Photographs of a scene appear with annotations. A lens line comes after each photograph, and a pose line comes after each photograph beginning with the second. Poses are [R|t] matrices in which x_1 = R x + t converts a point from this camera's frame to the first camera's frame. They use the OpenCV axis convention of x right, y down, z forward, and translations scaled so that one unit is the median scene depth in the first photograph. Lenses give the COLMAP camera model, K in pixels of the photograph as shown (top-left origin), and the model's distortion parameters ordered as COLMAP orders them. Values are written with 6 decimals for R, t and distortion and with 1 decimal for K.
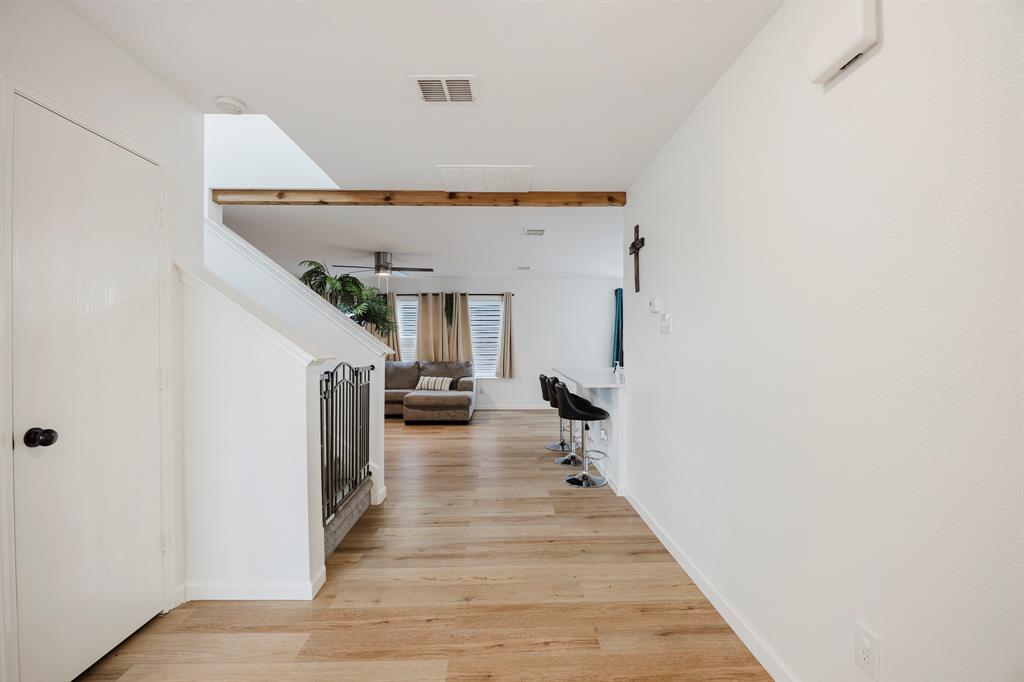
lens RADIAL K [[437.6, 0, 516.0], [0, 437.6, 343.9], [0, 0, 1]] dist [-0.016760, 0.000372]
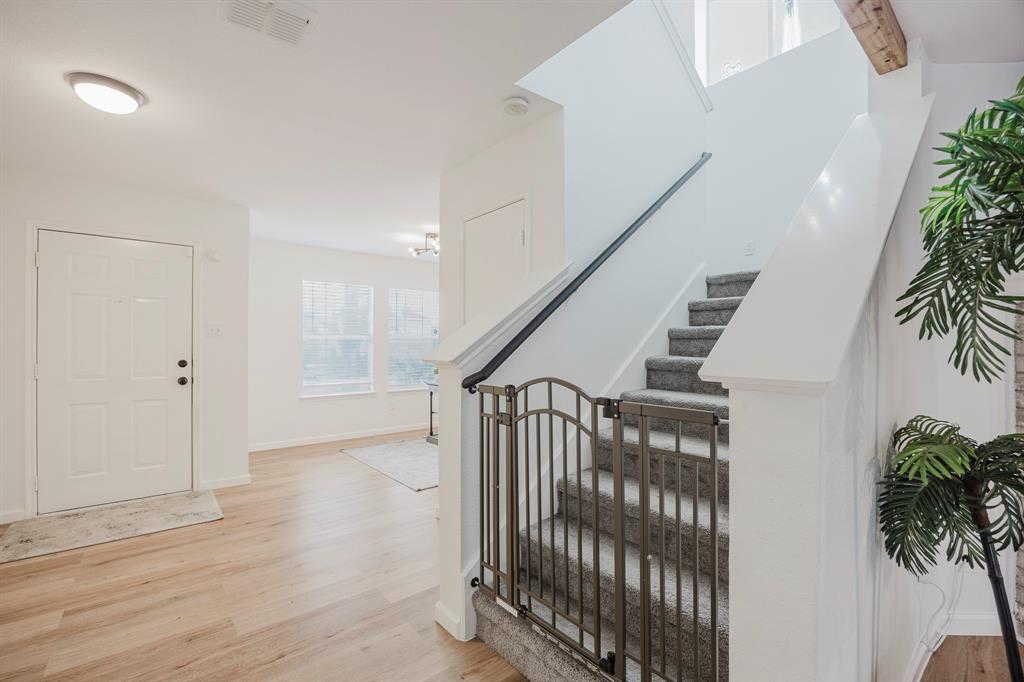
lens RADIAL K [[442.1, 0, 511.4], [0, 442.1, 343.9], [0, 0, 1]] dist [-0.014250, -0.000054]
pose [[-0.795065, 0.001031, -0.606523, -0.008518], [-0.001060, 0.999995, 0.003089, -0.000346], [0.606523, 0.003099, -0.795060, 0.506210]]
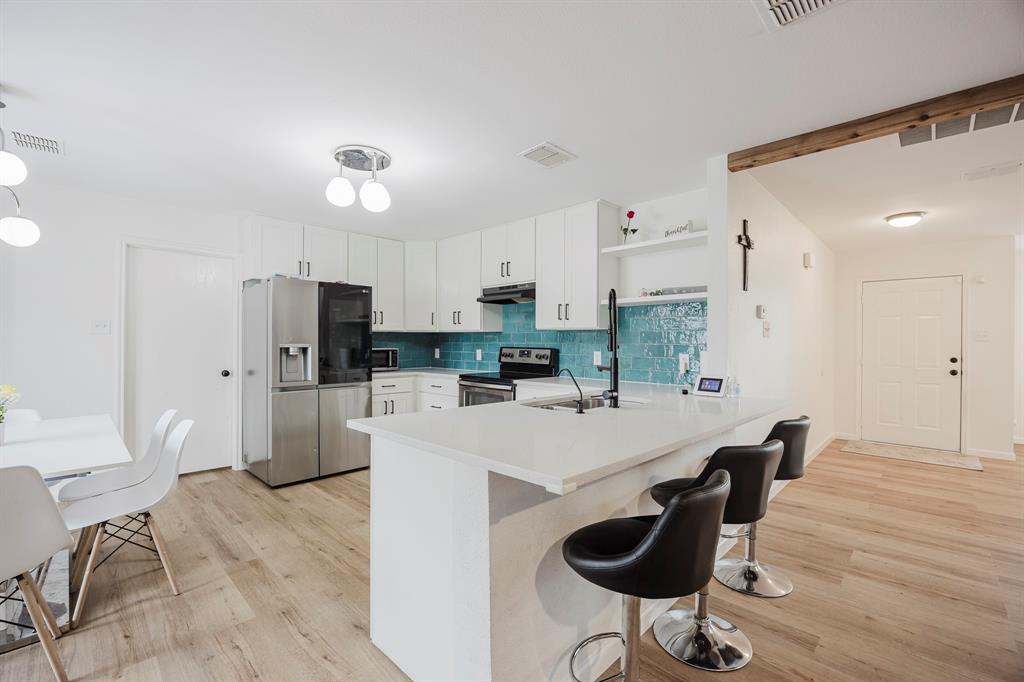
lens RADIAL K [[437.5, 0, 511.3], [0, 437.5, 344.4], [0, 0, 1]] dist [-0.016776, -0.000138]
pose [[-0.689952, -0.002516, 0.723851, -0.021853], [-0.001900, 0.999997, 0.001664, -0.000969], [-0.723853, -0.000227, -0.689954, 0.843945]]
